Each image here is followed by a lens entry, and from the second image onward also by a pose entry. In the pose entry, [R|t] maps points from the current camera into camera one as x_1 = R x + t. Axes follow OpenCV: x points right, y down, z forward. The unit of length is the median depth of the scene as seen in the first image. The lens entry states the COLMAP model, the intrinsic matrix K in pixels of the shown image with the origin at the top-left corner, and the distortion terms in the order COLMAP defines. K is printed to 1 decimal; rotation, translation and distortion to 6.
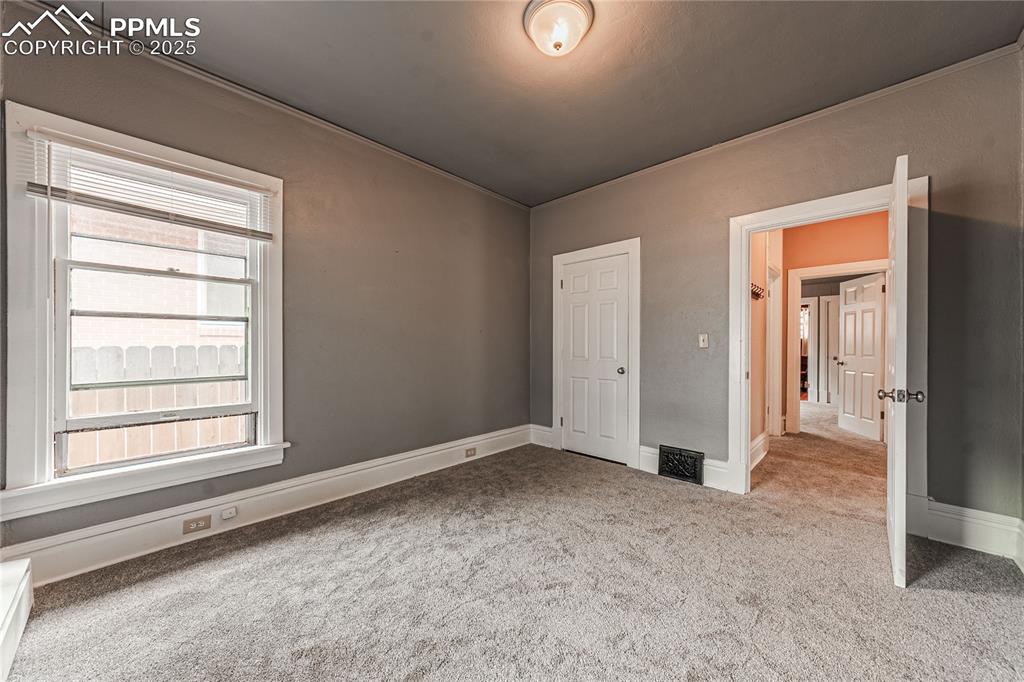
lens RADIAL K [[368.4, 0, 513.5], [0, 368.4, 340.0], [0, 0, 1]] dist [0.000073, -0.000020]
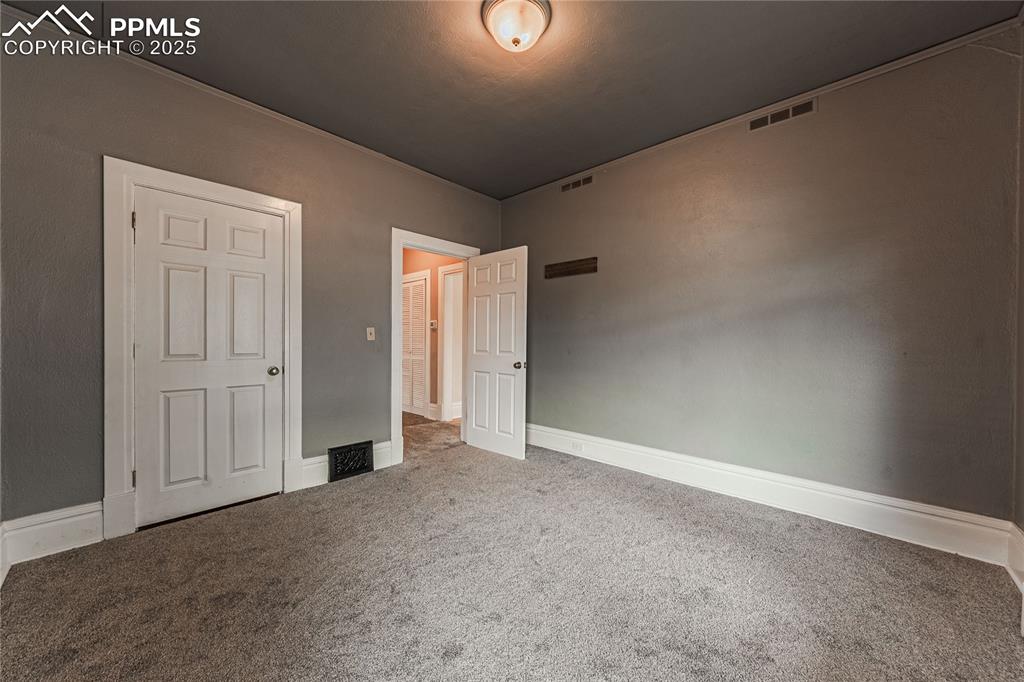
lens RADIAL K [[368.4, 0, 513.5], [0, 368.4, 340.0], [0, 0, 1]] dist [0.000073, -0.000020]
pose [[-0.010120, -0.000007, 0.999949, -0.509789], [-0.023824, 0.999716, -0.000234, 0.009505], [-0.999665, -0.023825, -0.010118, 0.575763]]
